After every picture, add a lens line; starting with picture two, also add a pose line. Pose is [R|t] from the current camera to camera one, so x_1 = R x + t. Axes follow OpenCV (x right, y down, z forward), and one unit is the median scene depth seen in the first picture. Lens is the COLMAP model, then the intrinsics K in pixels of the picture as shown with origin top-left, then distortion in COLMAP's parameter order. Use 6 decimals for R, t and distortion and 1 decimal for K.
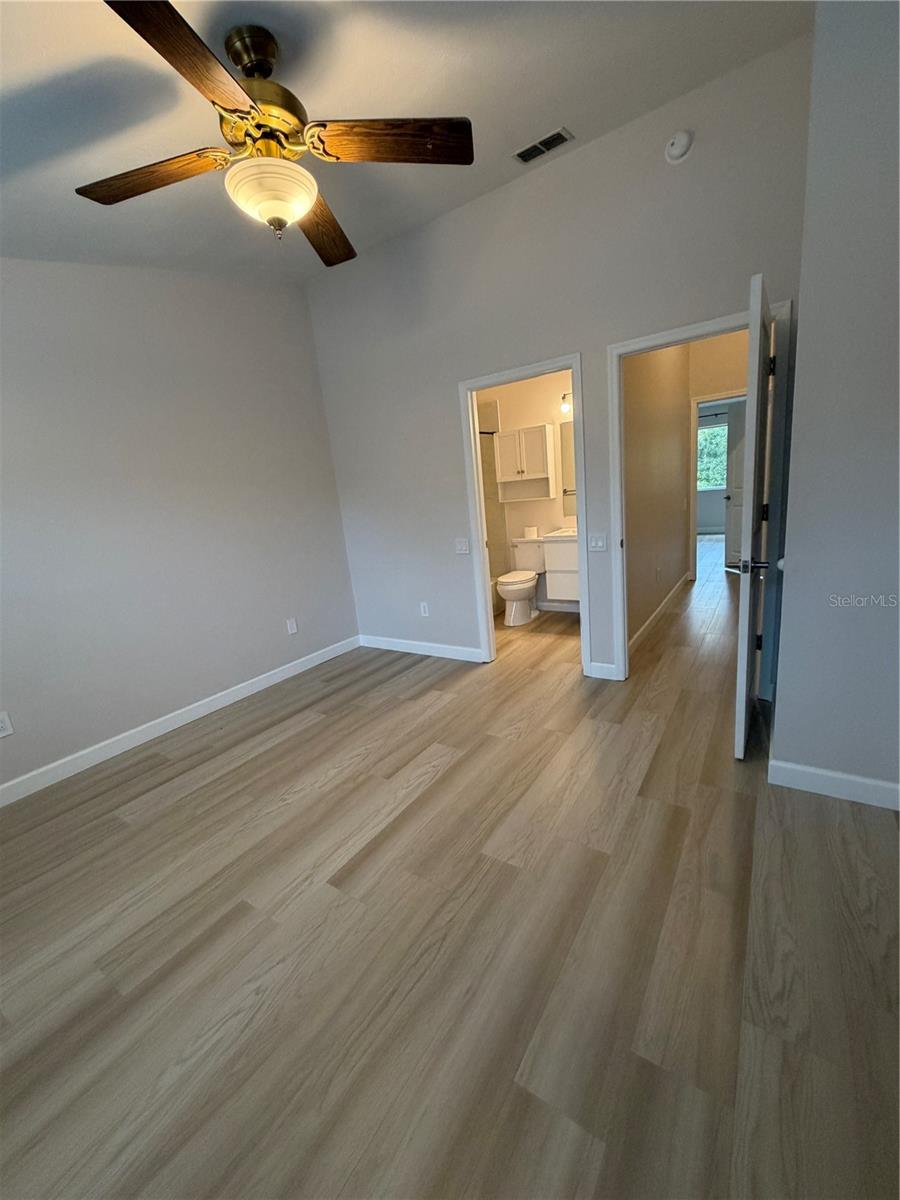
lens RADIAL K [[482.2, 0, 447.8], [0, 482.2, 602.8], [0, 0, 1]] dist [-0.000016, 0.001024]
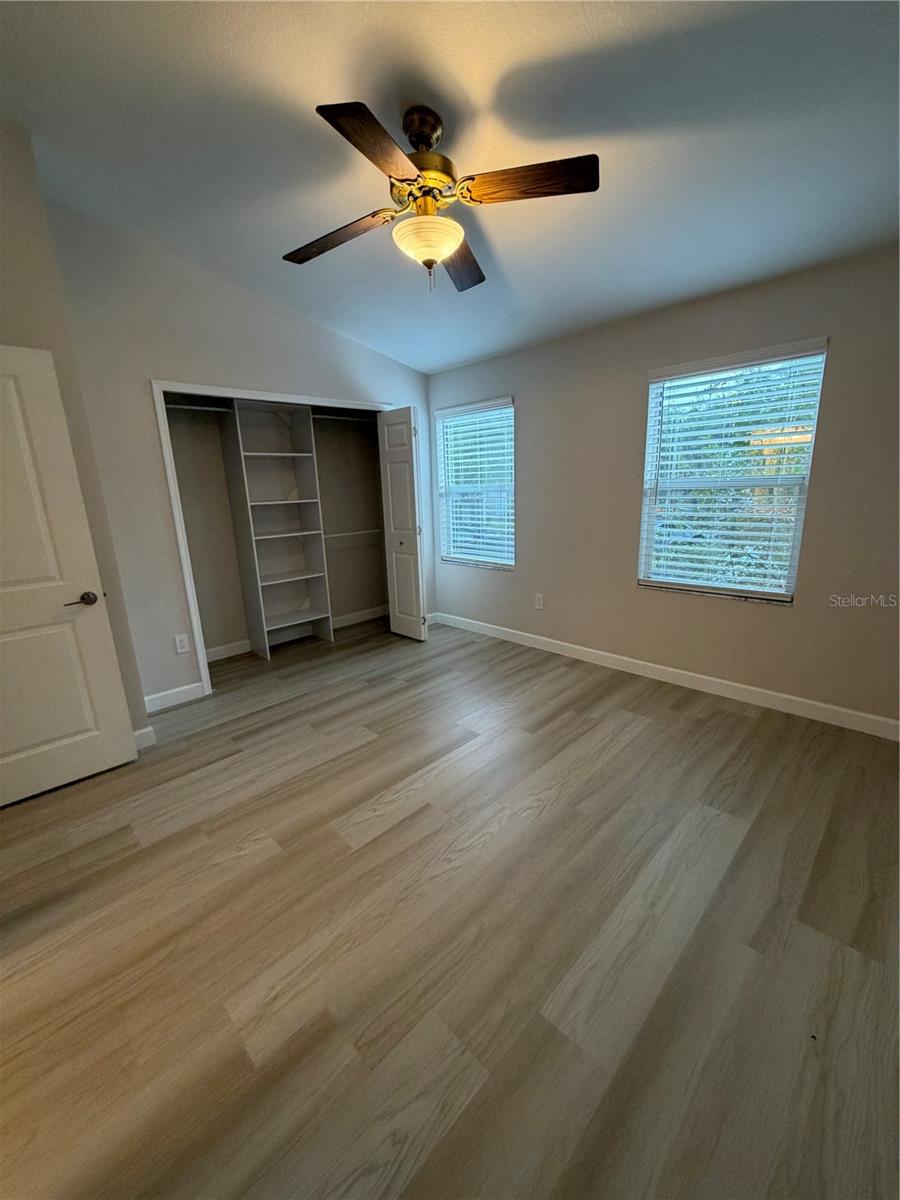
lens RADIAL K [[482.2, 0, 449.4], [0, 482.2, 600.8], [0, 0, 1]] dist [-0.000016, 0.001024]
pose [[-0.971907, 0.090800, 0.217145, -0.250112], [0.177675, 0.888124, 0.423871, -0.222502], [-0.154364, 0.450544, -0.879307, 1.028599]]
